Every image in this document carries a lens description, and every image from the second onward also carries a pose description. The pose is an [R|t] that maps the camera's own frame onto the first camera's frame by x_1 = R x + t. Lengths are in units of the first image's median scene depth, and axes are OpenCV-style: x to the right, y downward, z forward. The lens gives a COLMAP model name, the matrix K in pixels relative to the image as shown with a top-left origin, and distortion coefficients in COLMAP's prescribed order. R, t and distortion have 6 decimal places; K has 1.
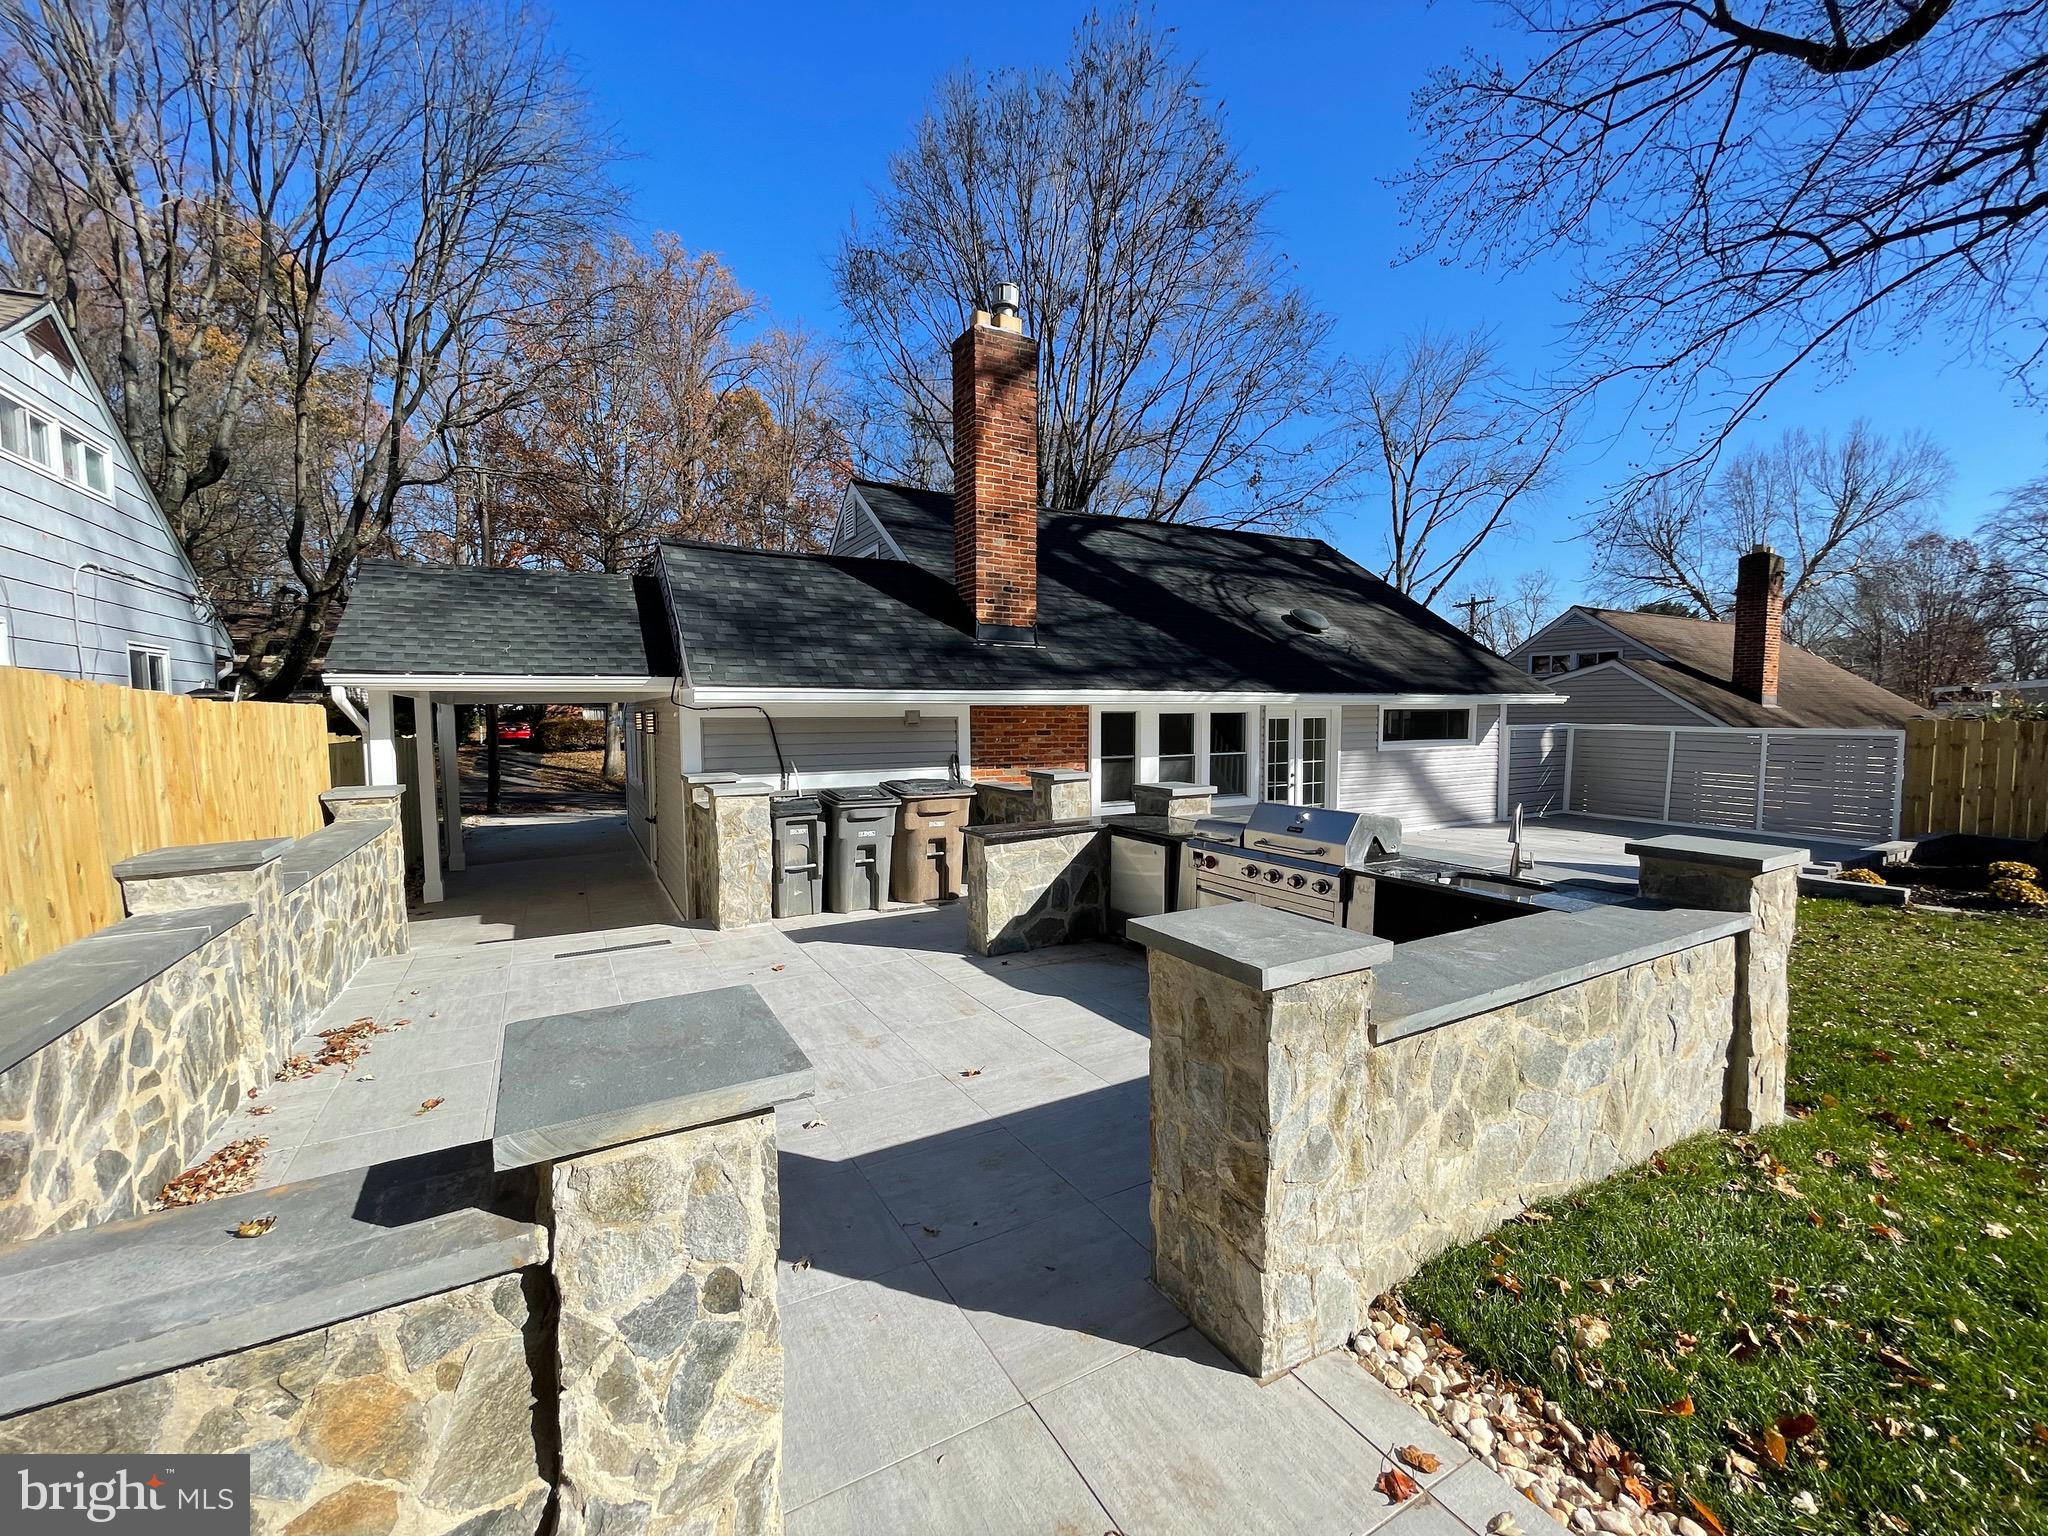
lens RADIAL K [[821.5, 0, 1012.5], [0, 821.5, 768.3], [0, 0, 1]] dist [-0.001248, -0.000085]
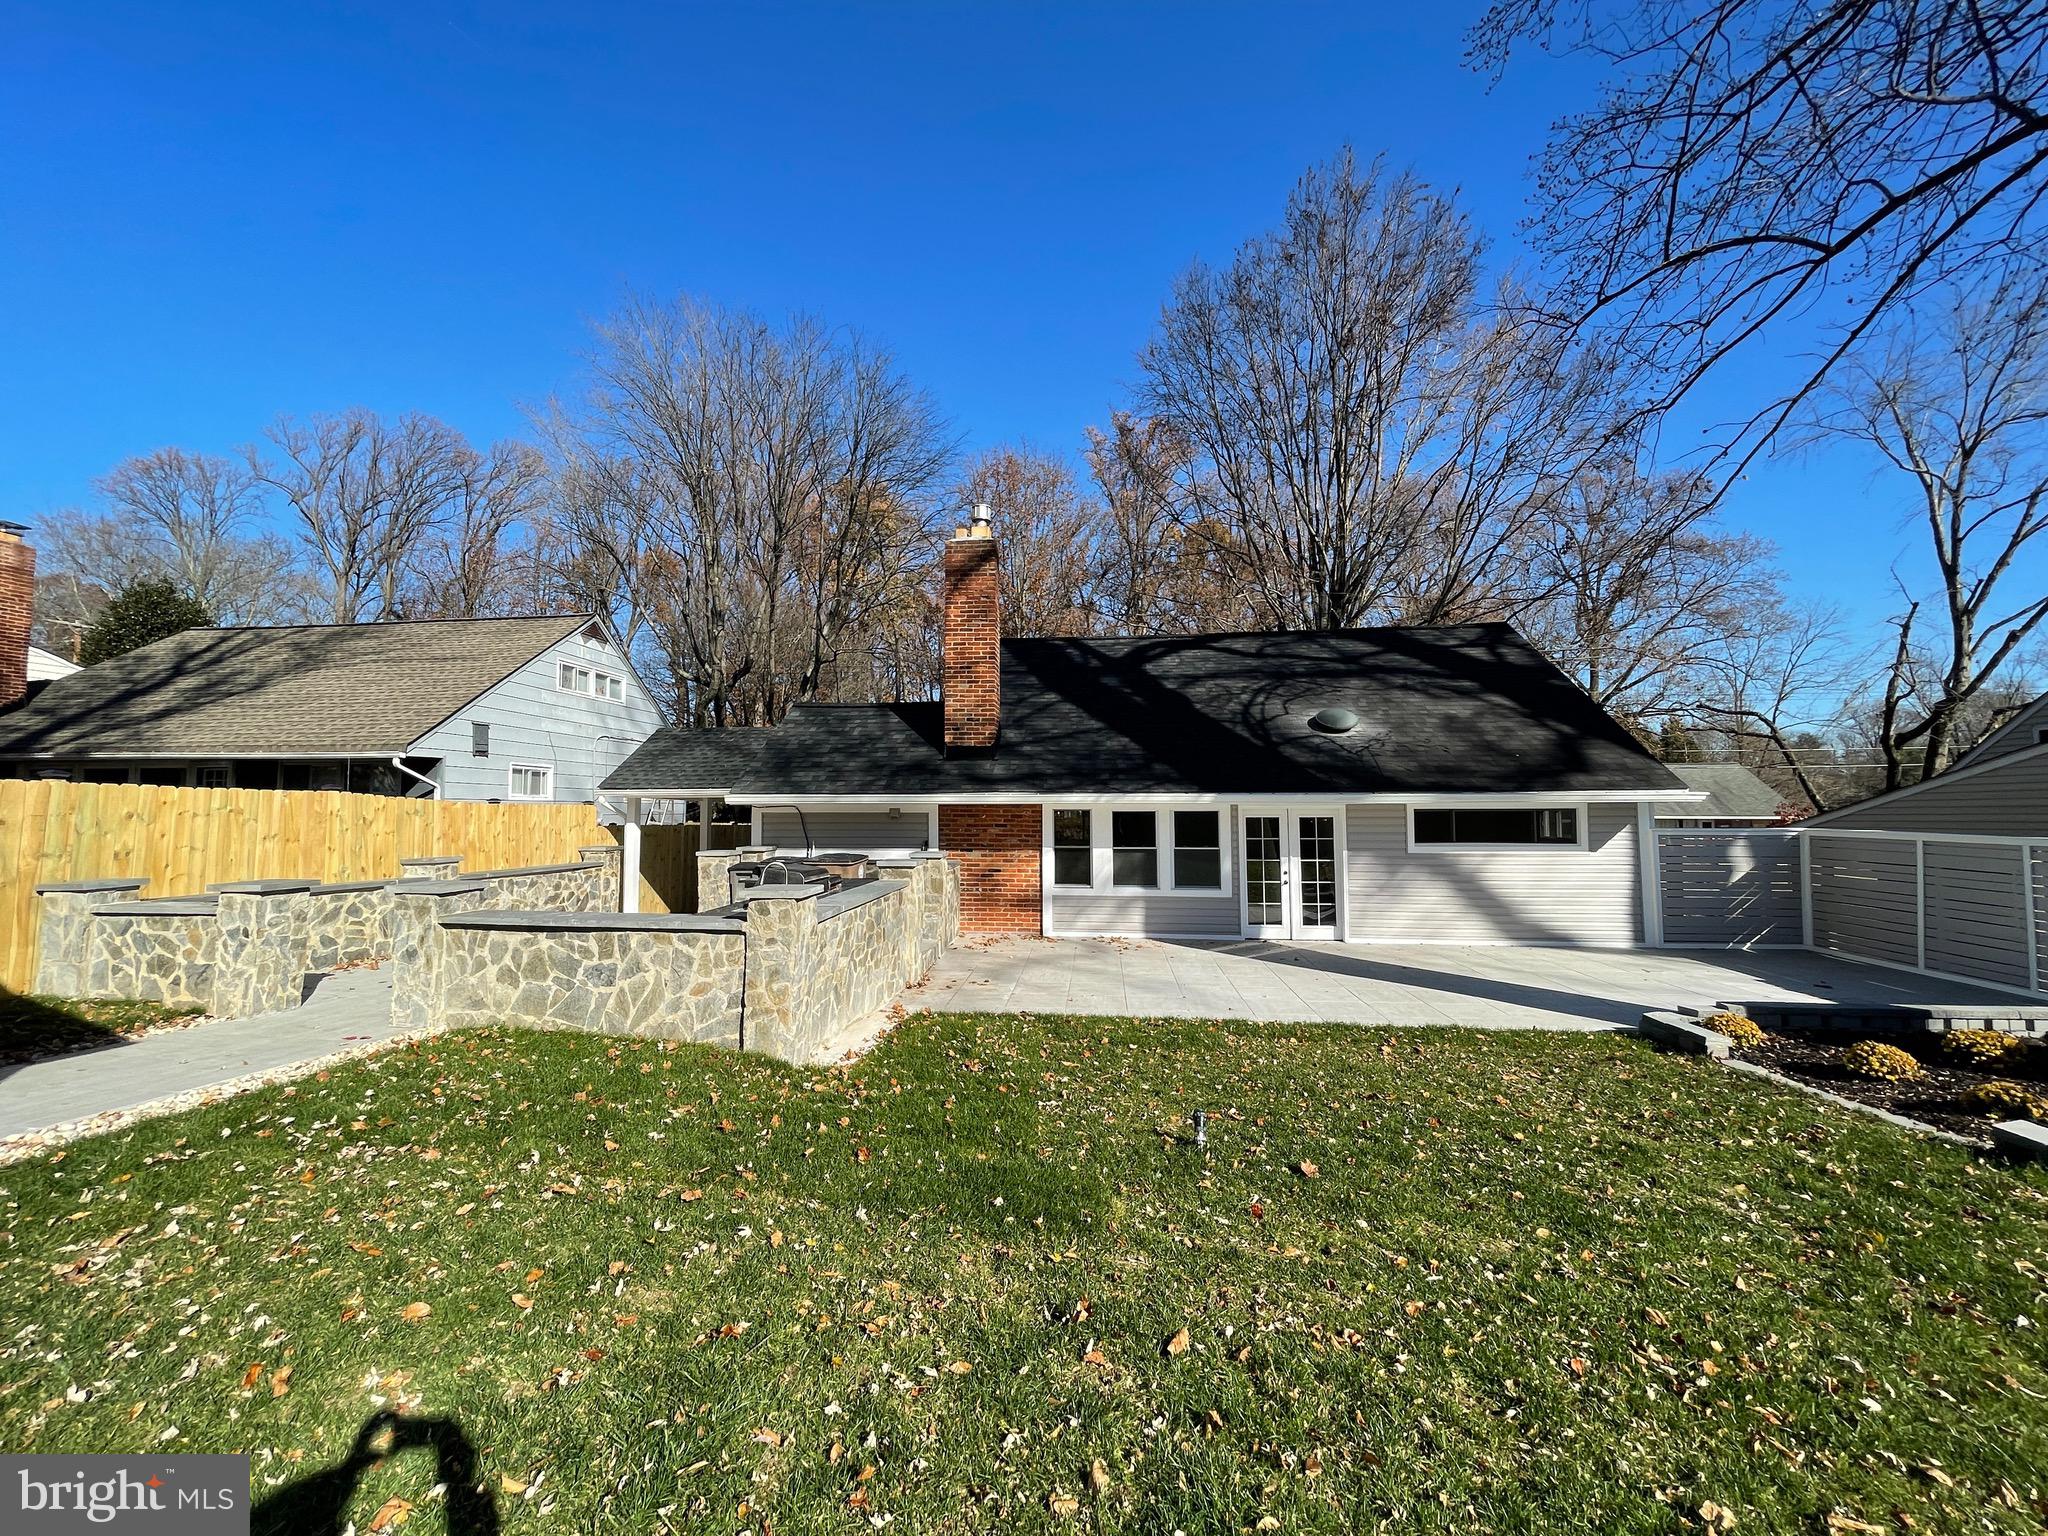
lens RADIAL K [[821.5, 0, 1012.5], [0, 821.5, 768.3], [0, 0, 1]] dist [-0.001248, -0.000085]
pose [[0.814697, -0.026157, -0.579296, 0.775064], [-0.043413, 0.993427, -0.105911, 0.002676], [0.578259, 0.111435, 0.808207, -0.044649]]
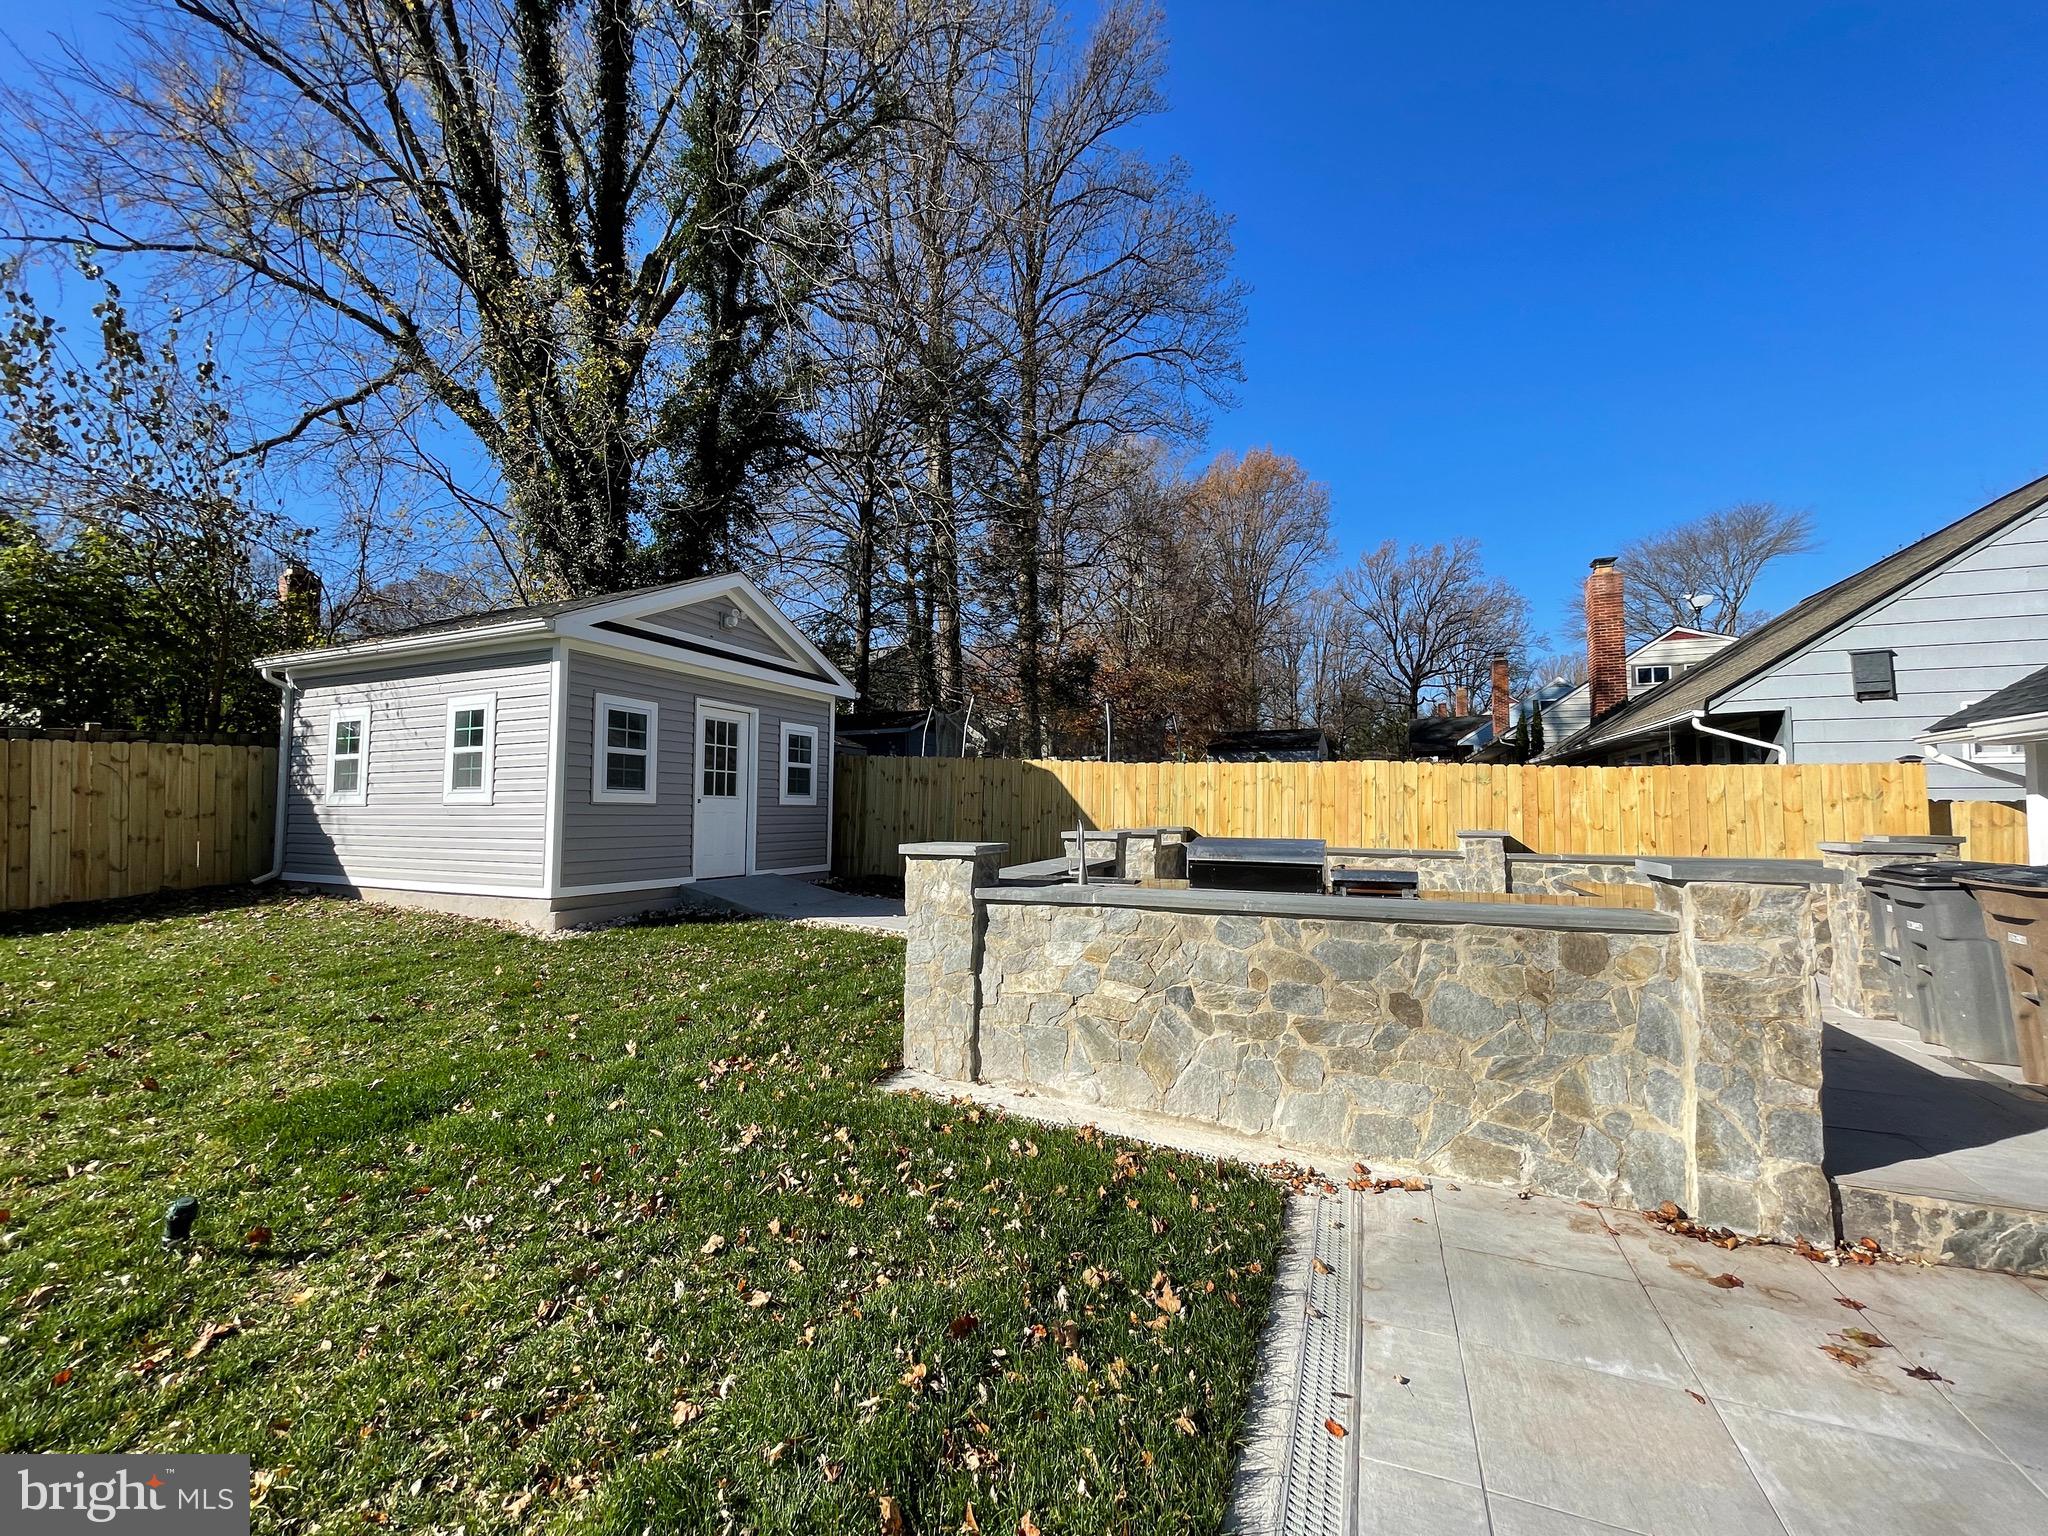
lens RADIAL K [[821.5, 0, 1012.5], [0, 821.5, 768.3], [0, 0, 1]] dist [-0.001248, -0.000085]
pose [[-0.800516, -0.032357, -0.598437, 0.531323], [-0.043327, 0.999053, 0.003940, -0.012260], [0.597743, 0.029082, -0.801160, 0.748402]]
